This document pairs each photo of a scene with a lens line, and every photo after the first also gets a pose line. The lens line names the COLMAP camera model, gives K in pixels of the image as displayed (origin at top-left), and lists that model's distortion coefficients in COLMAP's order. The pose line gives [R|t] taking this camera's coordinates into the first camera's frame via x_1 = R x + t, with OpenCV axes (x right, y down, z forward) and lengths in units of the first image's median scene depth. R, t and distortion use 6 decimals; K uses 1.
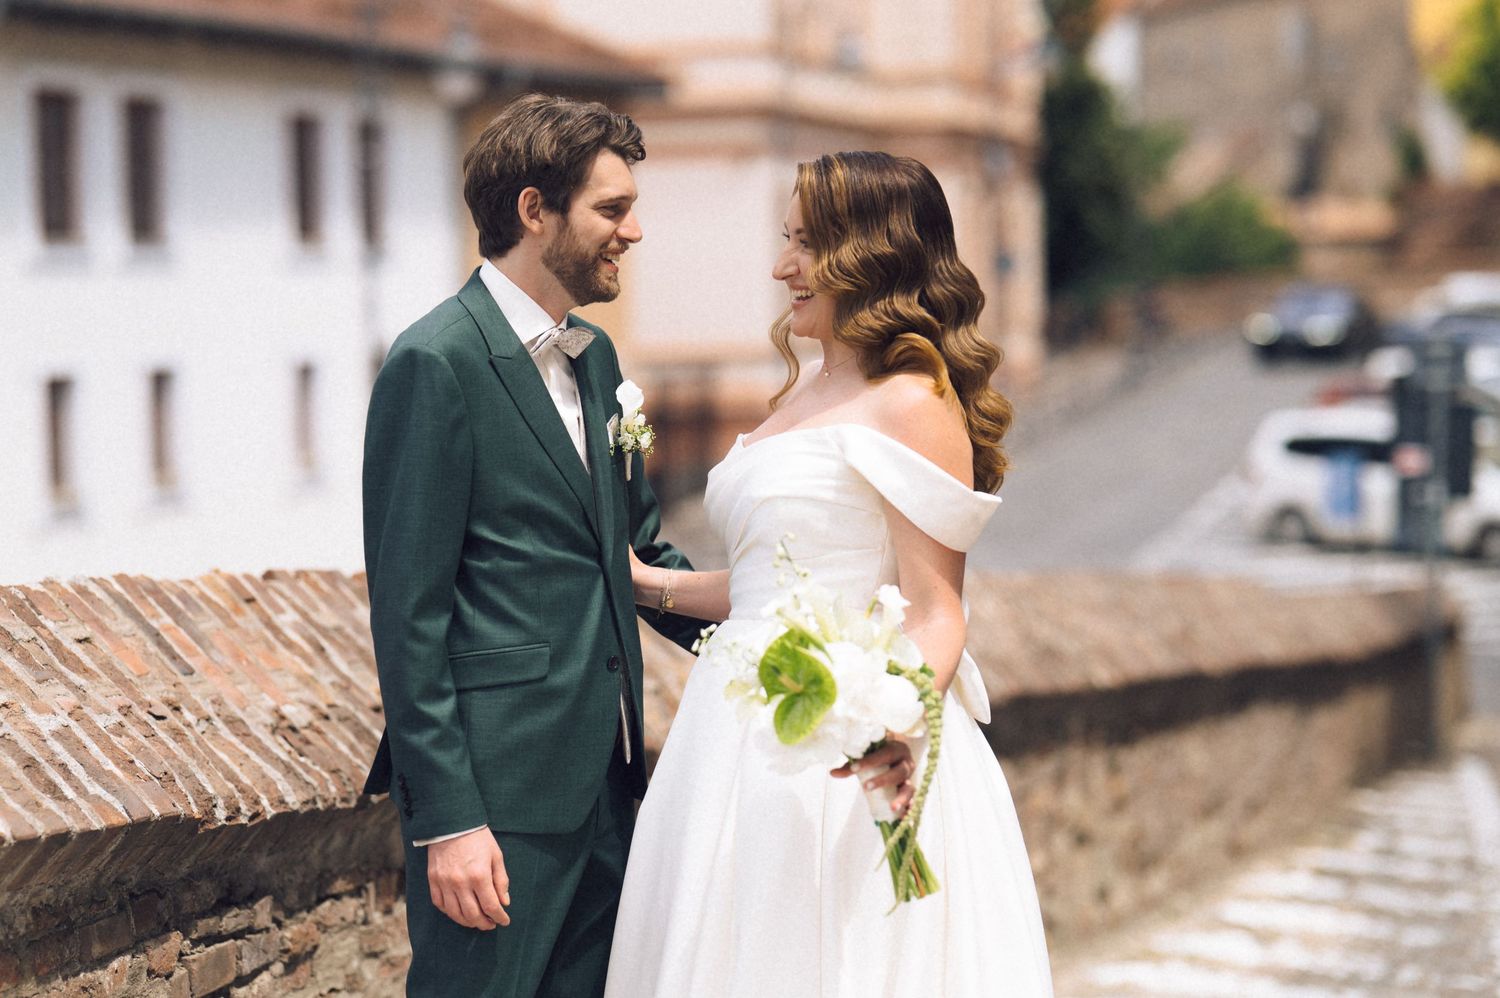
lens RADIAL K [[3849.9, 0, 750.0], [0, 3849.9, 499.0], [0, 0, 1]] dist [0.019141, 0.249639]
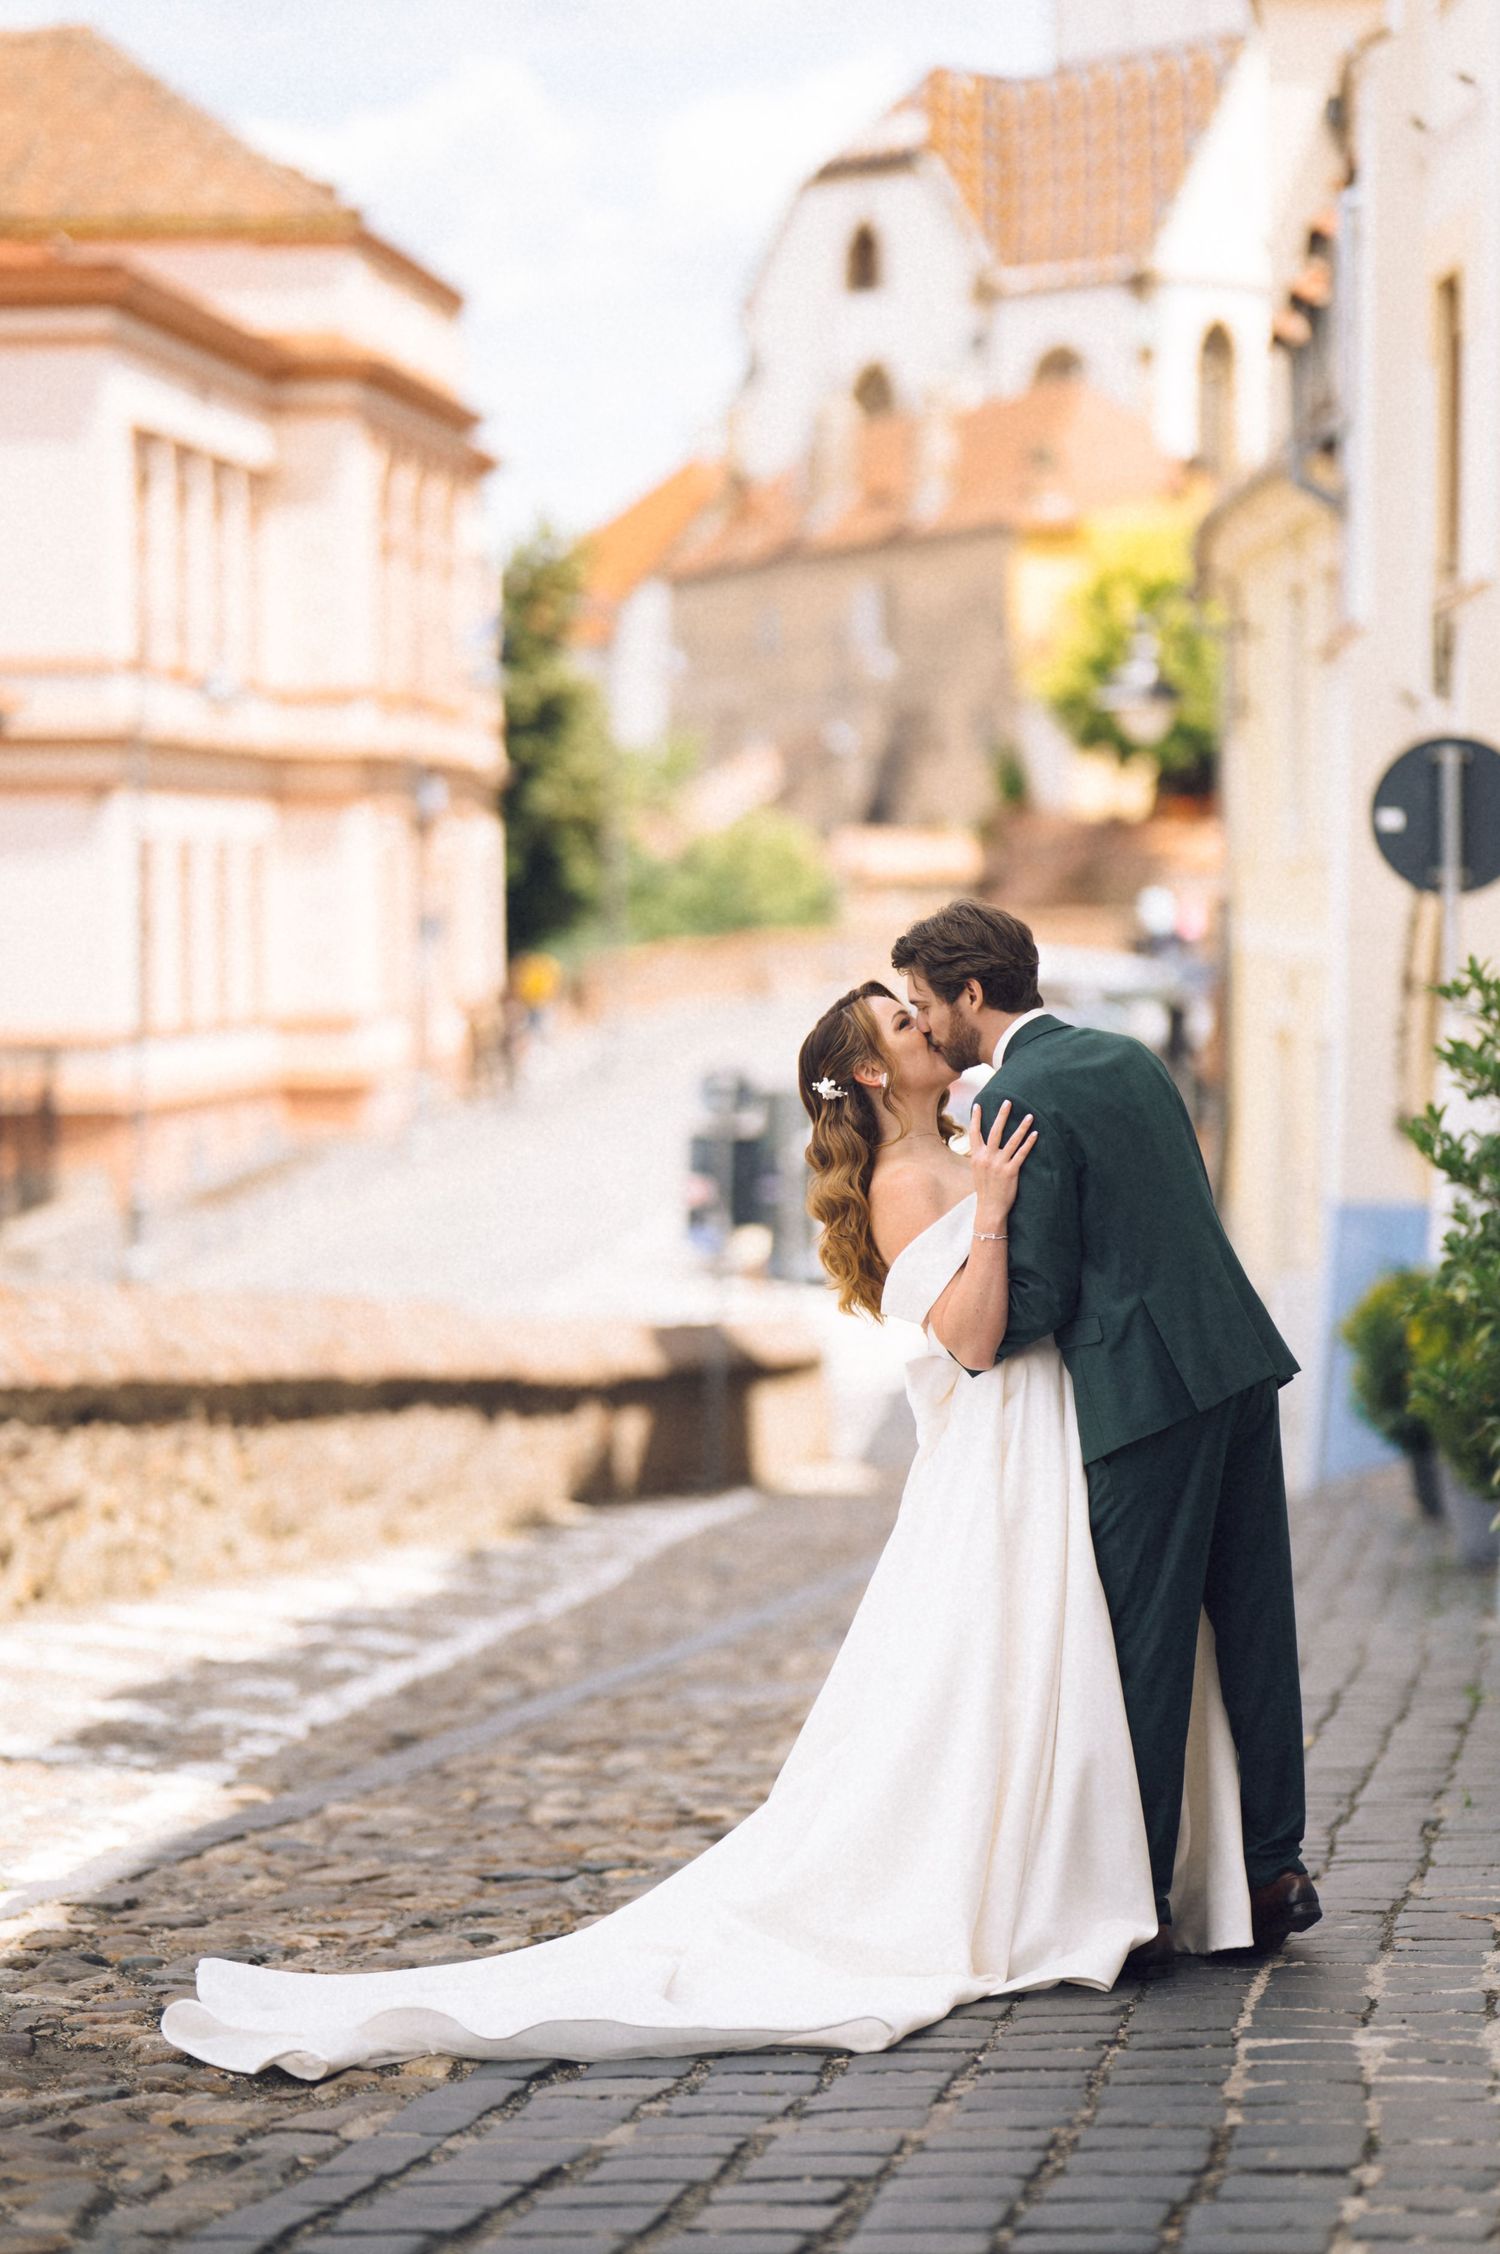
lens RADIAL K [[5548.8, 0, 750.0], [0, 5548.8, 1127.0], [0, 0, 1]] dist [-0.093944, -0.674404]
pose [[0.994934, 0.010982, 0.099929, 0.016867], [-0.009461, 0.999832, -0.015686, -0.001587], [-0.100084, 0.014661, 0.994871, -0.172739]]
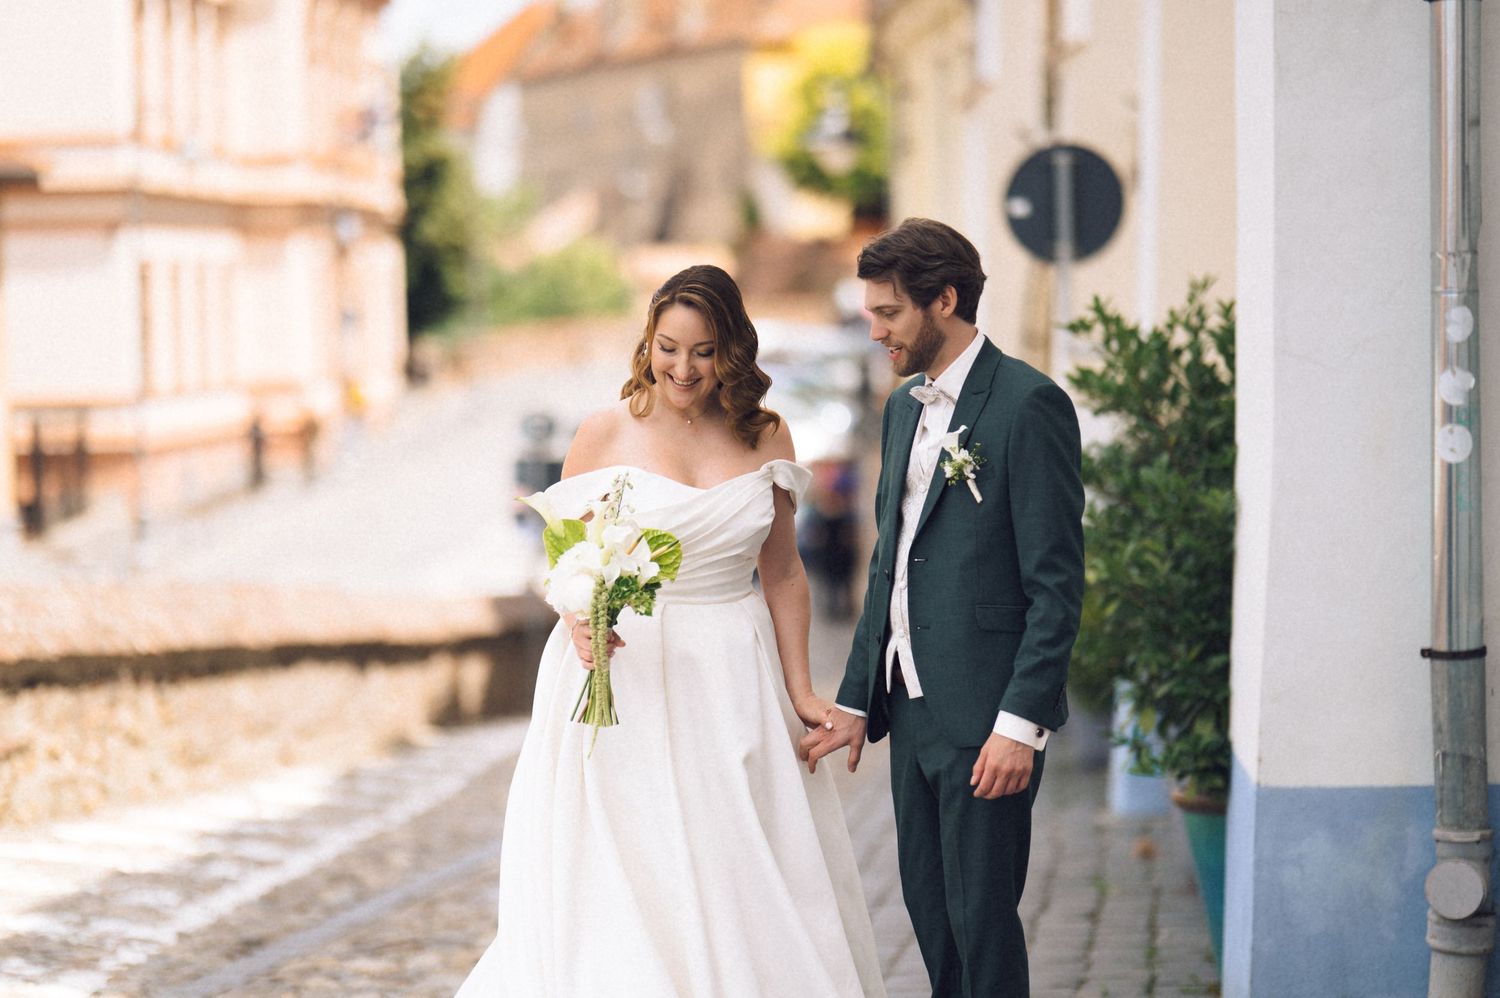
lens RADIAL K [[3692.6, 0, 750.0], [0, 3692.6, 499.0], [0, 0, 1]] dist [-0.093944, -0.674404]
pose [[0.989533, -0.010090, 0.143955, 0.025399], [0.010616, 0.999940, -0.002880, -0.002029], [-0.143918, 0.004378, 0.989580, -0.129132]]
